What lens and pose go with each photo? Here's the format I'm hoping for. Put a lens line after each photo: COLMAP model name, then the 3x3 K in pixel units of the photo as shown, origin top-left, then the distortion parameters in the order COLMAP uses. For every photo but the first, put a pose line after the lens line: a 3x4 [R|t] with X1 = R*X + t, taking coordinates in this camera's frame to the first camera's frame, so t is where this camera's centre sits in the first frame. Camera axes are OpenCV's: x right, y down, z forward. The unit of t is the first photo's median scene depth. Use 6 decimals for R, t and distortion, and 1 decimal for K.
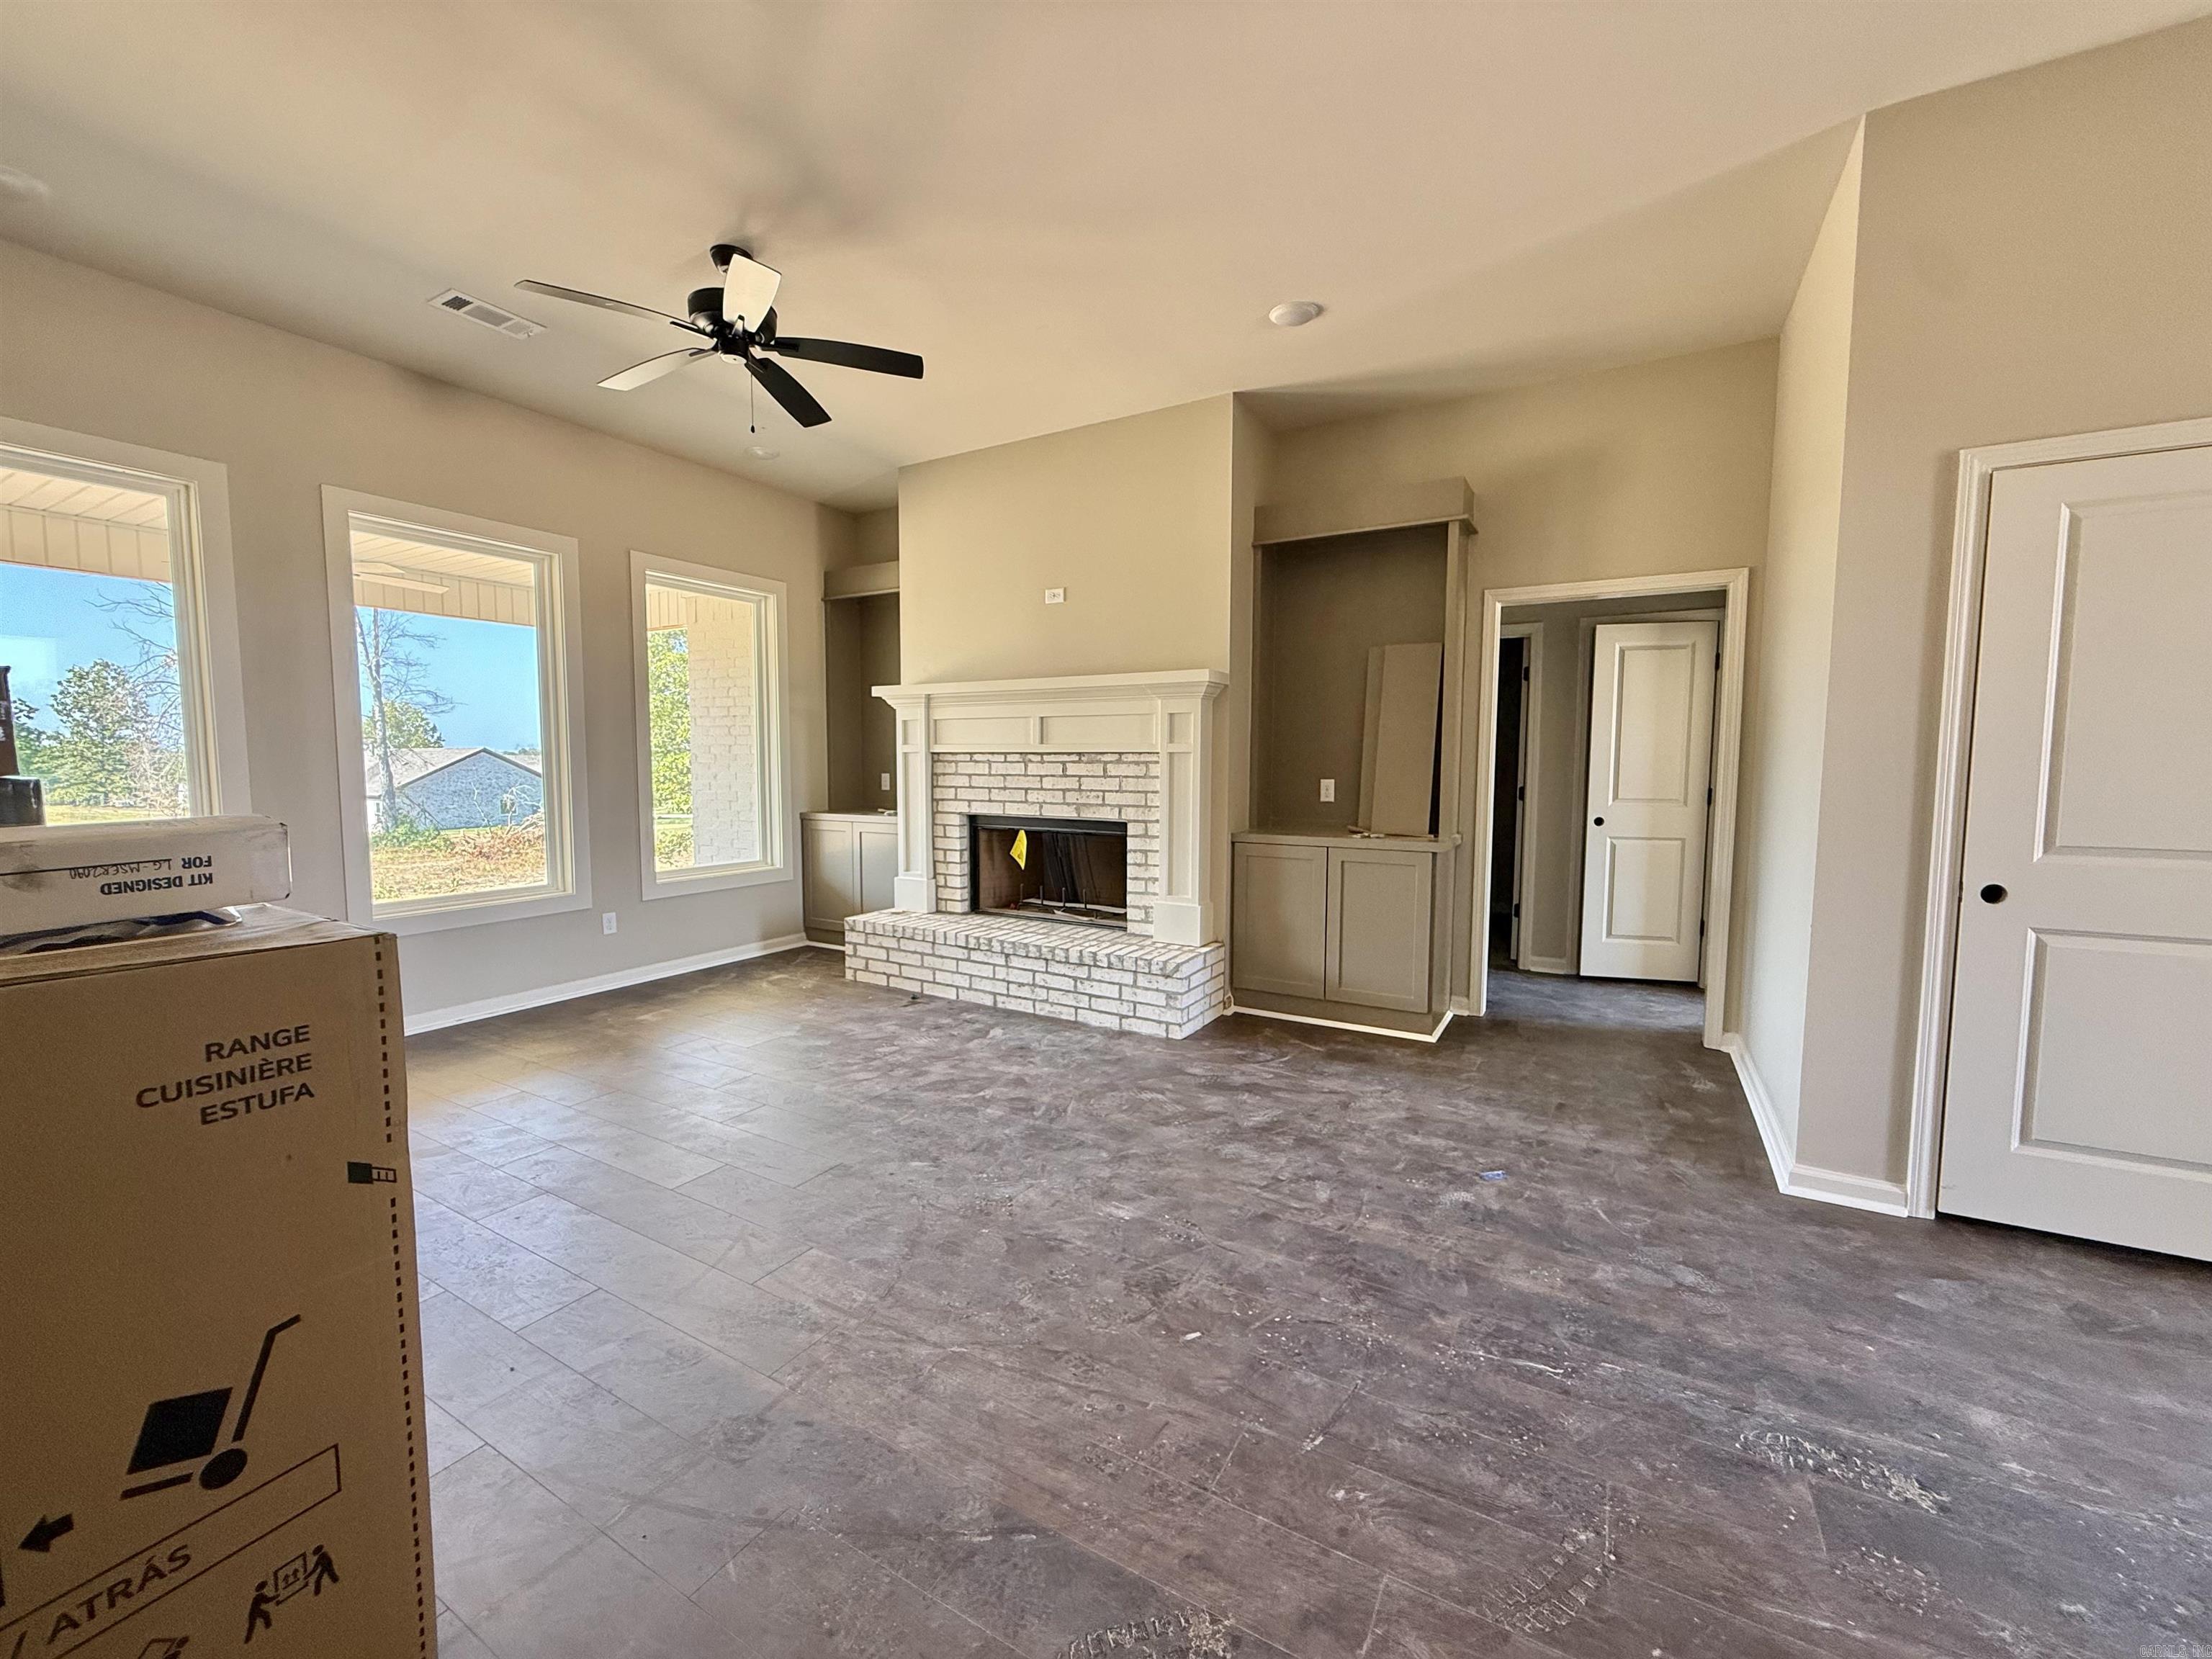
lens RADIAL K [[882.7, 0, 1099.1], [0, 882.7, 827.1], [0, 0, 1]] dist [0.000143, 0.000000]
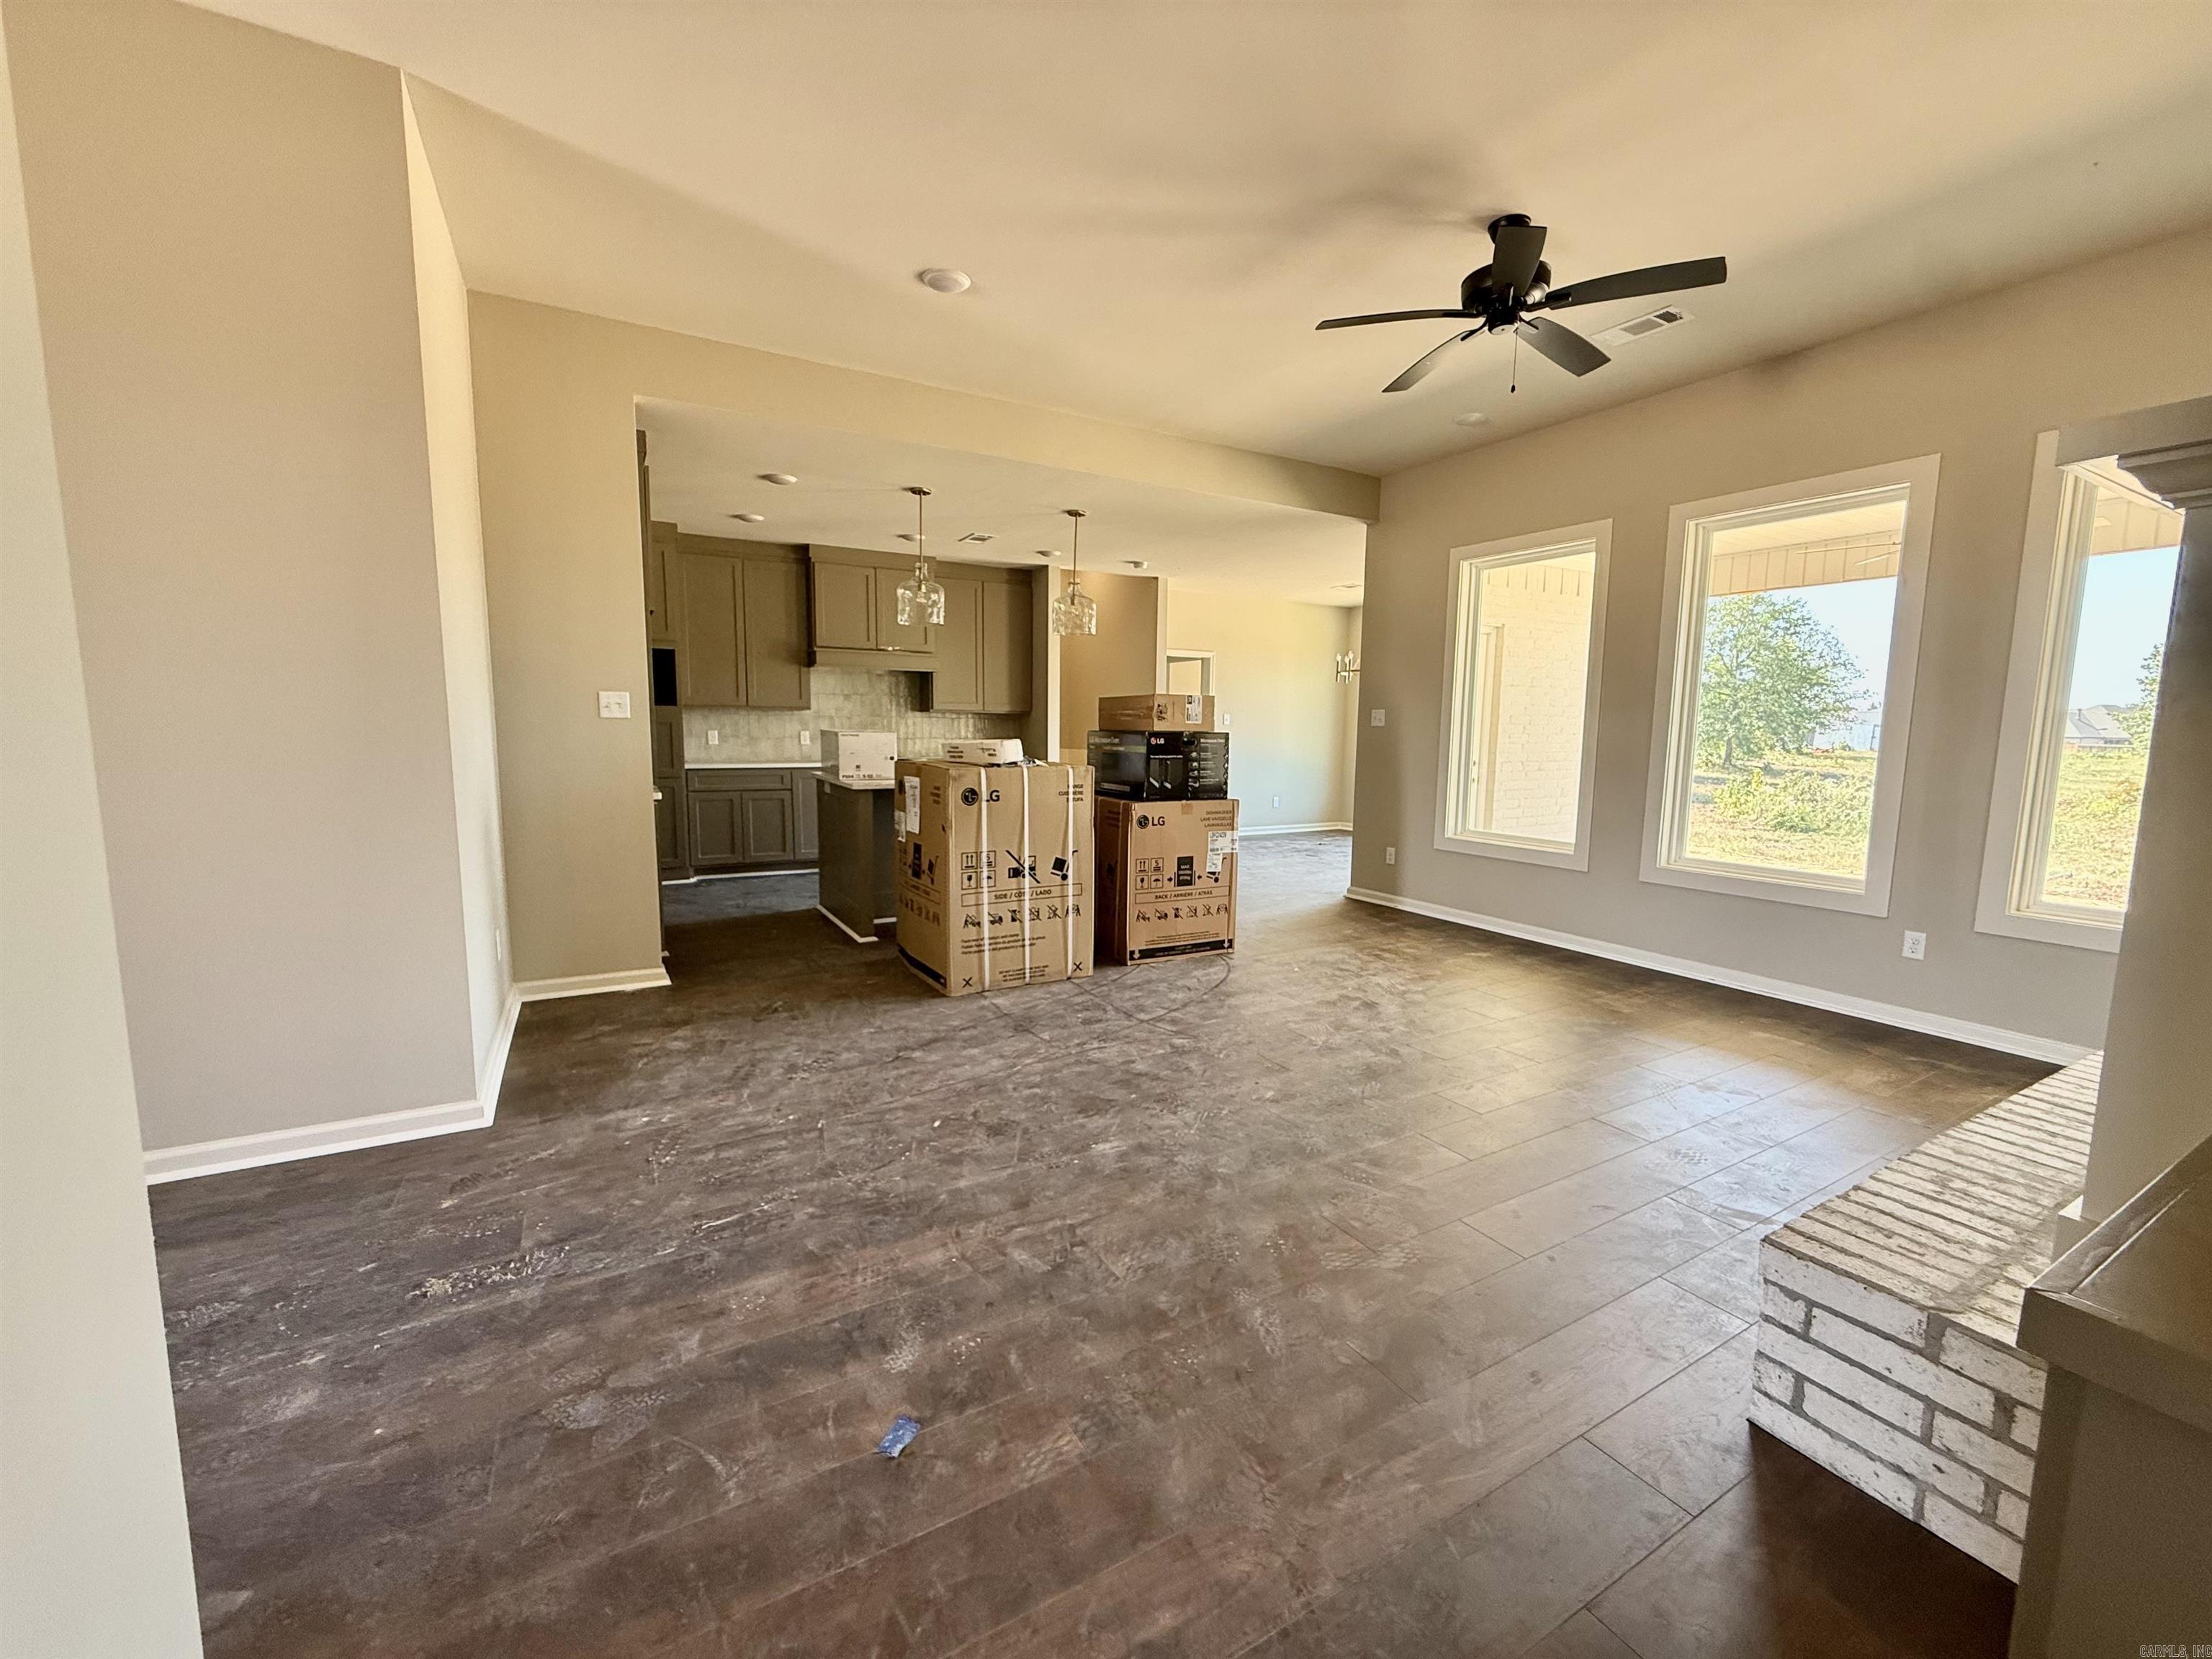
lens RADIAL K [[882.7, 0, 1099.1], [0, 882.7, 827.1], [0, 0, 1]] dist [0.000143, 0.000000]
pose [[-0.496679, 0.090609, -0.863192, 0.505338], [-0.078593, 0.985755, 0.148696, -0.057793], [0.864369, 0.141695, -0.482482, 0.799169]]
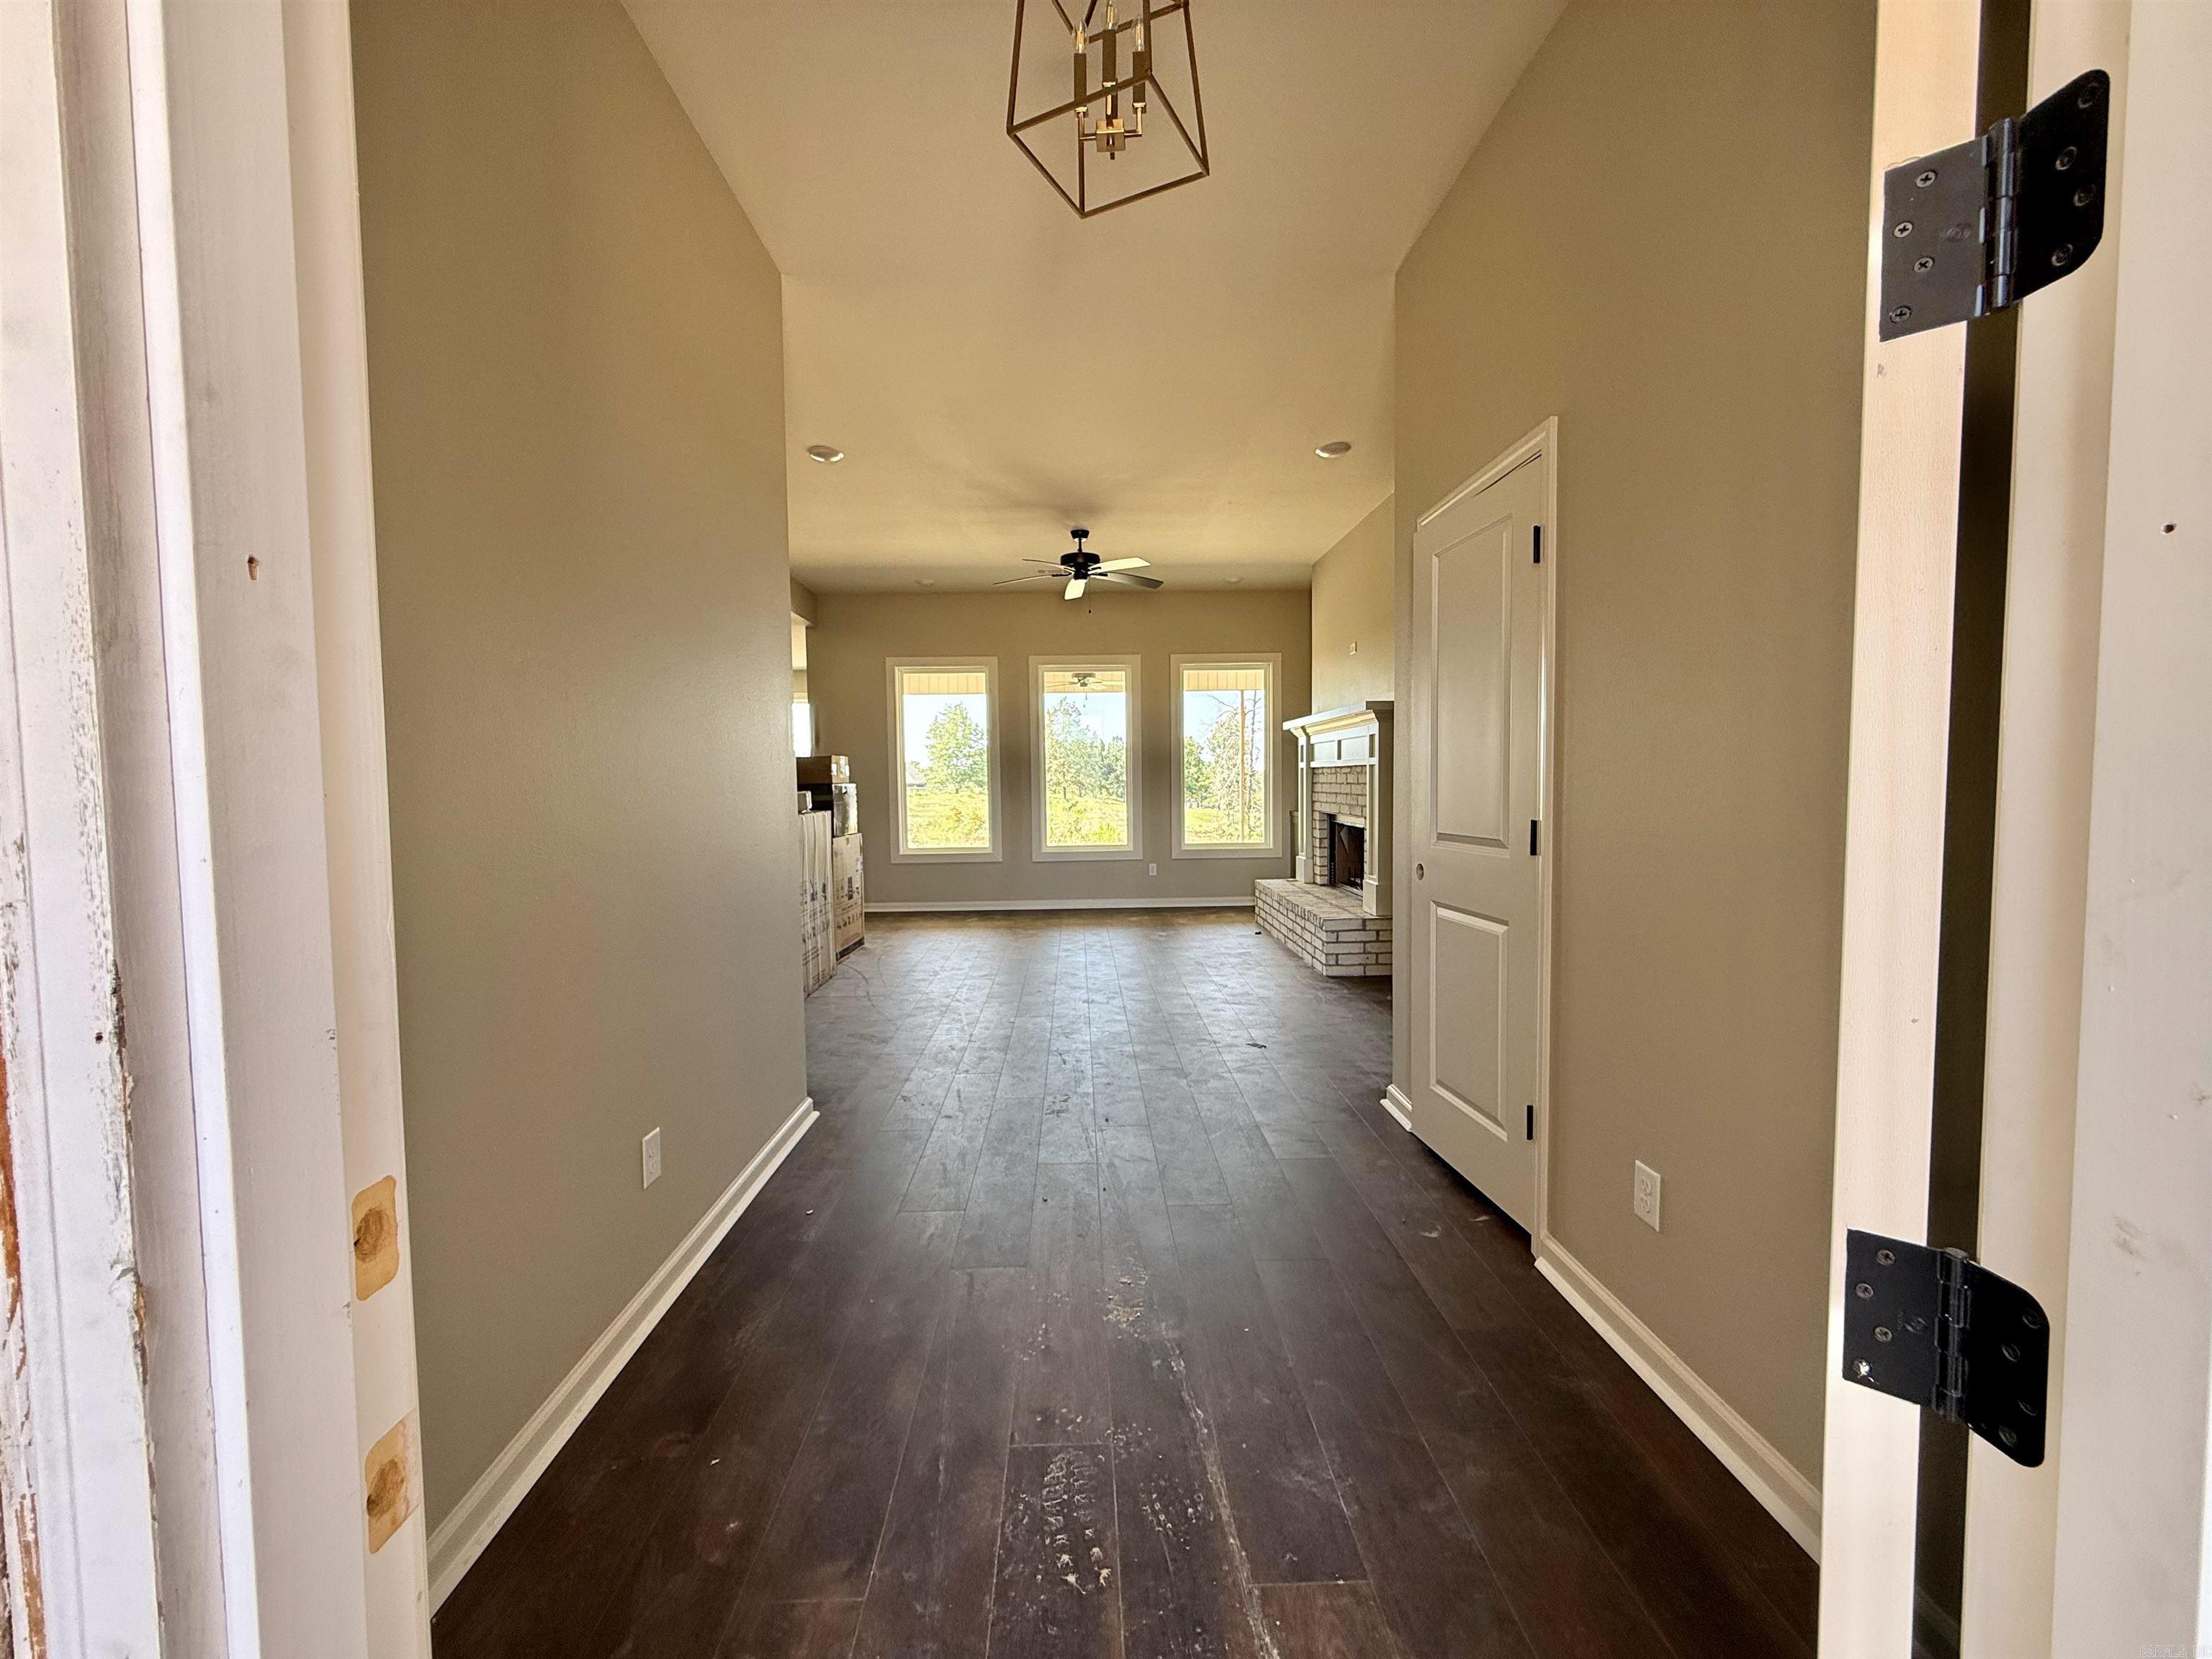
lens RADIAL K [[882.7, 0, 1099.1], [0, 882.7, 827.1], [0, 0, 1]] dist [0.000143, 0.000000]
pose [[0.533083, 0.035668, -0.845311, 0.934668], [-0.046825, 0.998823, 0.012616, 0.008712], [0.844766, 0.032857, 0.534126, -0.028577]]
